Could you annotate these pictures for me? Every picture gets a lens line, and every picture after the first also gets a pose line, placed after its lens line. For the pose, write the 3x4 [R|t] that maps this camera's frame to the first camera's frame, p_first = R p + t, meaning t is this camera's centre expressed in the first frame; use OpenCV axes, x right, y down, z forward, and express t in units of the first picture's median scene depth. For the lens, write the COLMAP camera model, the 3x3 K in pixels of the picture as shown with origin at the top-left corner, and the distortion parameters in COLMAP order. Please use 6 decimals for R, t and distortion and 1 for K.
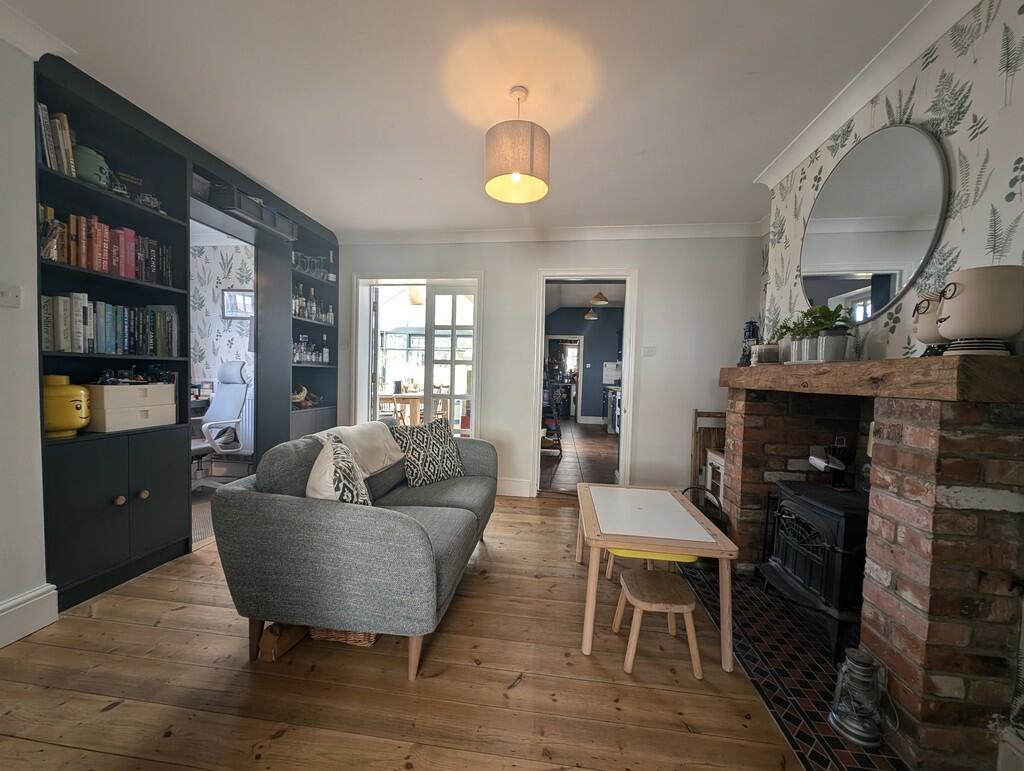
lens RADIAL K [[386.9, 0, 510.8], [0, 386.9, 390.0], [0, 0, 1]] dist [0.003552, 0.000871]
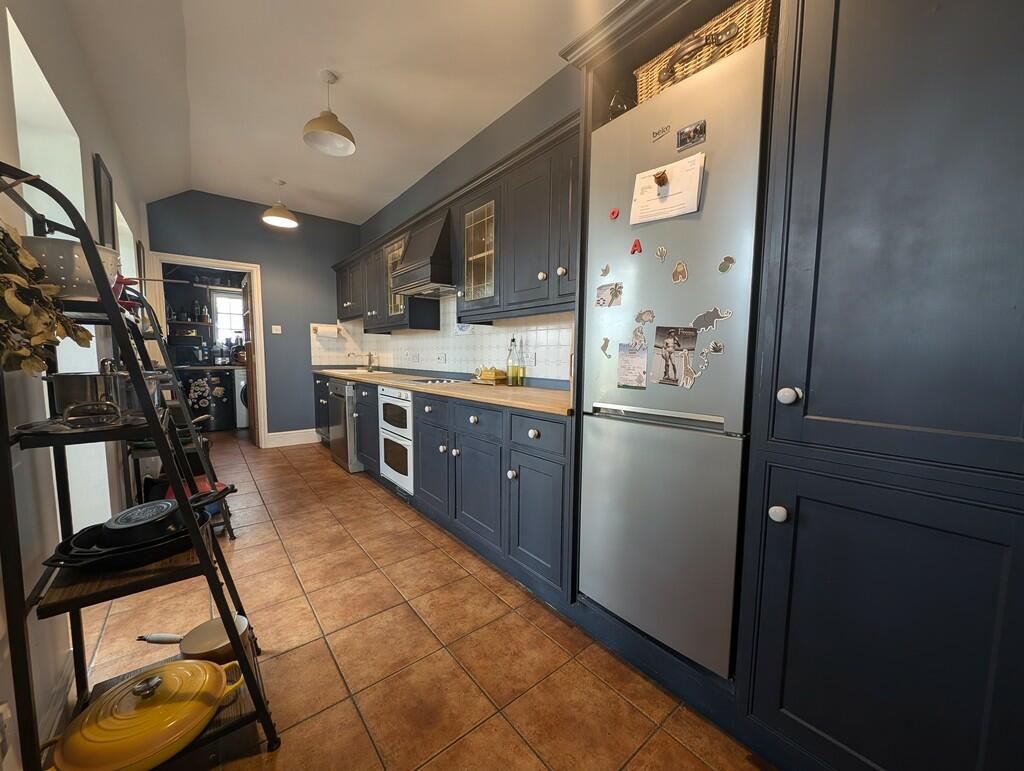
lens RADIAL K [[386.9, 0, 513.4], [0, 386.9, 390.6], [0, 0, 1]] dist [0.003552, 0.000871]
pose [[0.688502, -0.085710, 0.720152, 0.040223], [0.036993, 0.995850, 0.083155, -0.013140], [-0.724290, -0.030612, 0.688816, 0.383925]]
